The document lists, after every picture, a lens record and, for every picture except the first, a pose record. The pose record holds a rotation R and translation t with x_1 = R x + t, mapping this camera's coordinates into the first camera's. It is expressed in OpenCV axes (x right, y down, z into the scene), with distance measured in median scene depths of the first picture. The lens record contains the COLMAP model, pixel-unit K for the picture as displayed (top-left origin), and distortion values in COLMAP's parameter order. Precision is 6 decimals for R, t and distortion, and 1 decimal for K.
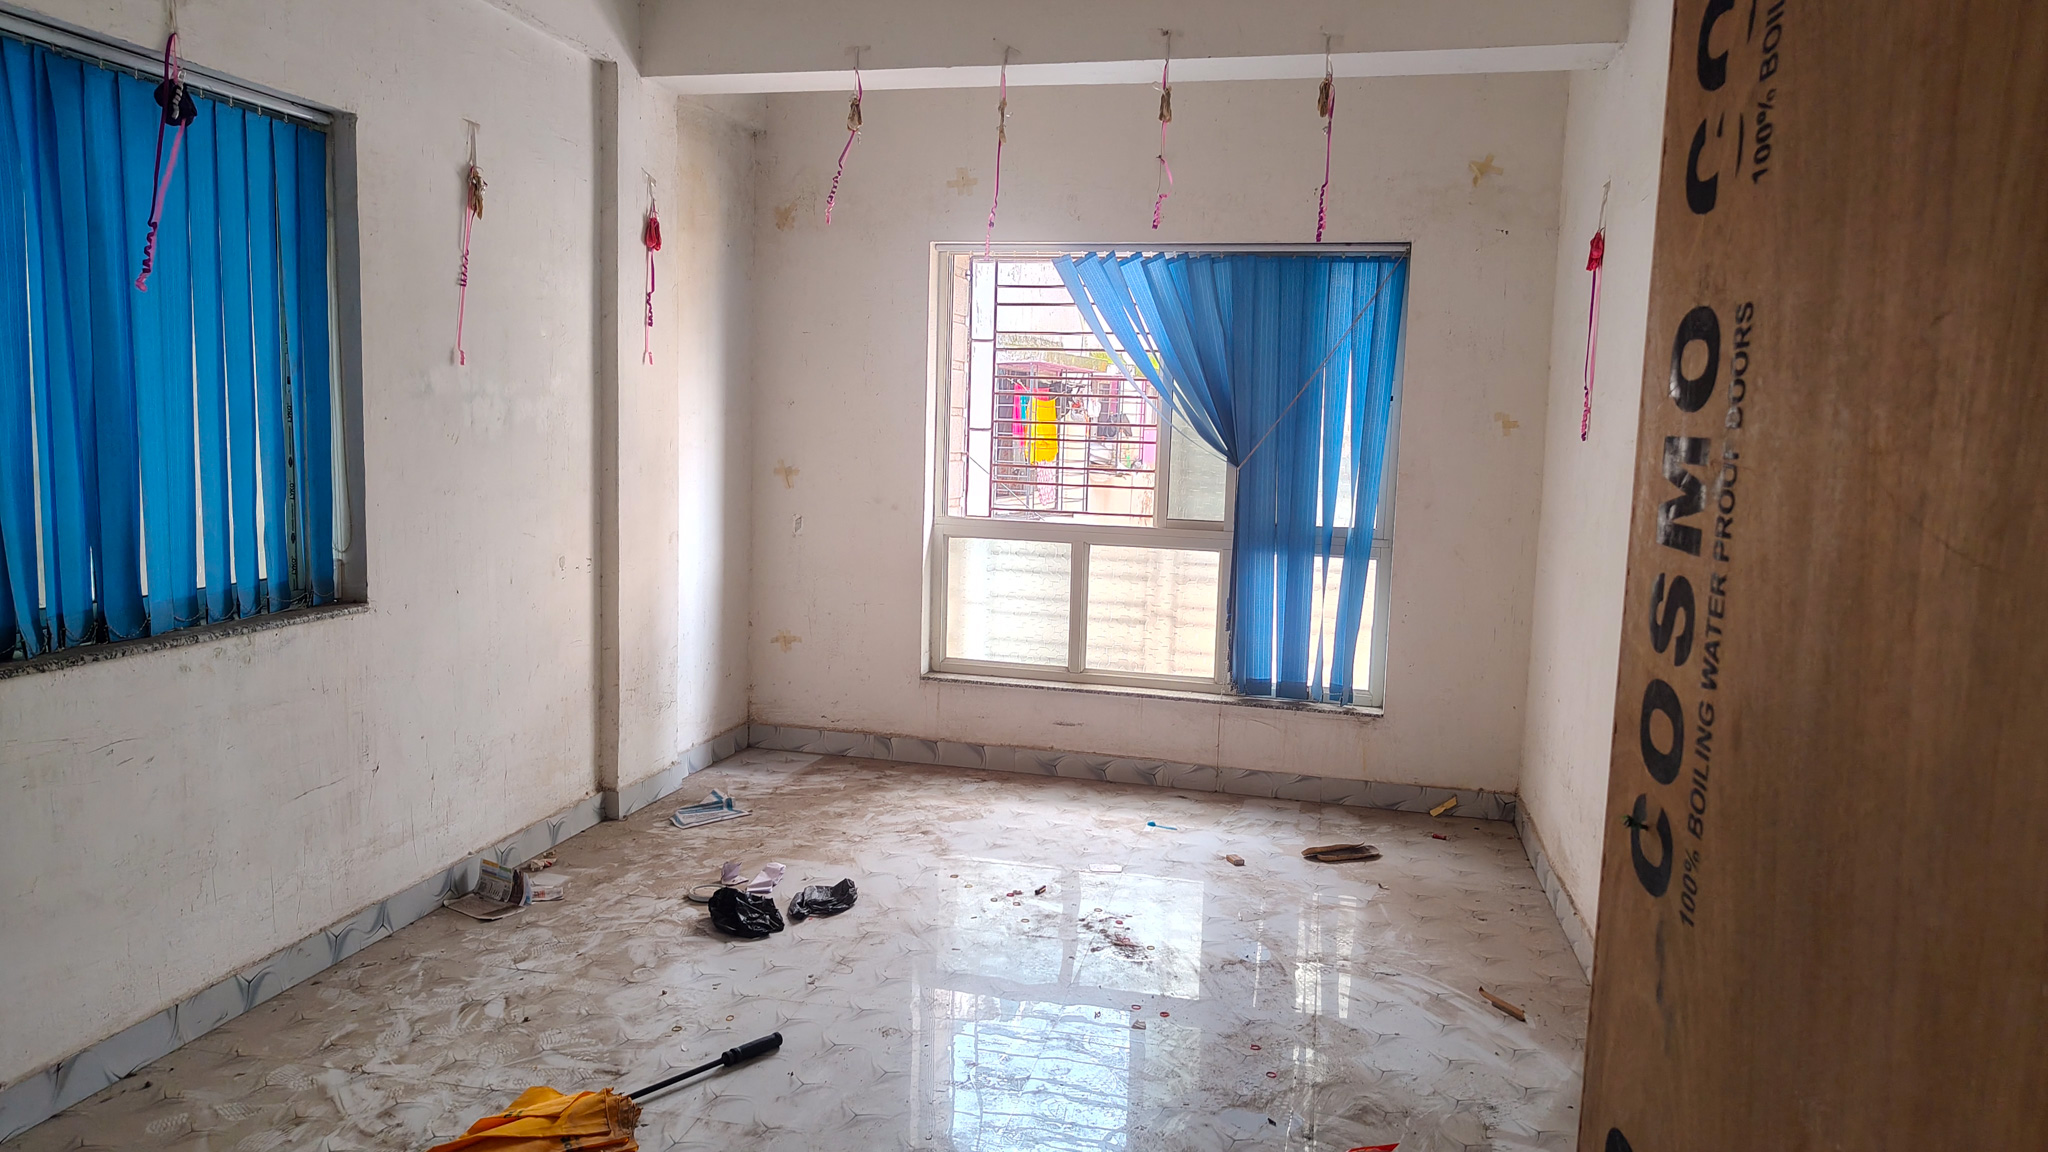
lens RADIAL K [[1456.2, 0, 1032.2], [0, 1456.2, 584.9], [0, 0, 1]] dist [0.019332, -0.019704]
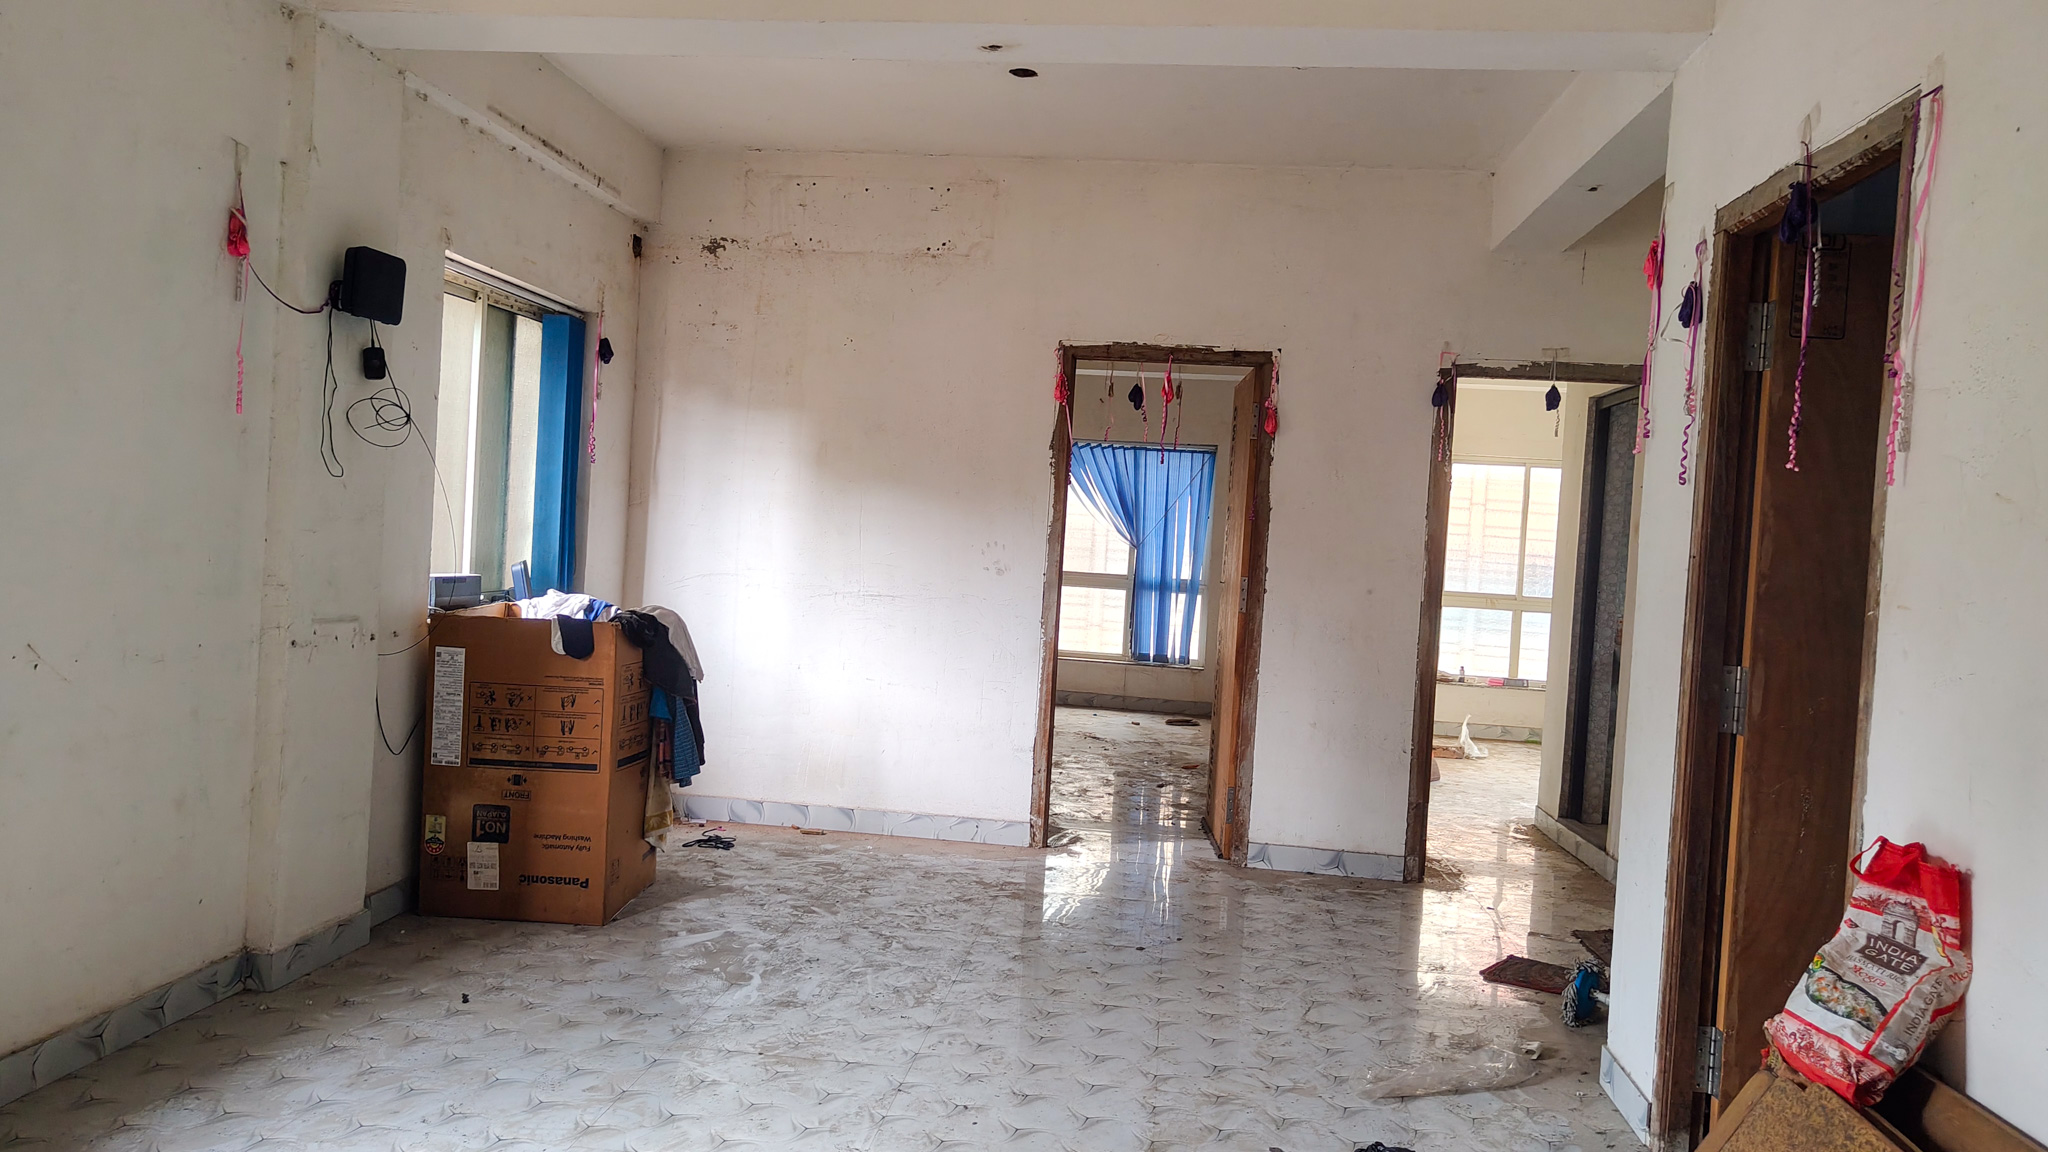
lens RADIAL K [[1456.2, 0, 1040.5], [0, 1456.2, 573.1], [0, 0, 1]] dist [0.019332, -0.019704]
pose [[0.994349, 0.026172, 0.102888, -0.220727], [-0.017500, 0.996287, -0.084301, 0.140789], [-0.104713, 0.082024, 0.991114, -1.108559]]
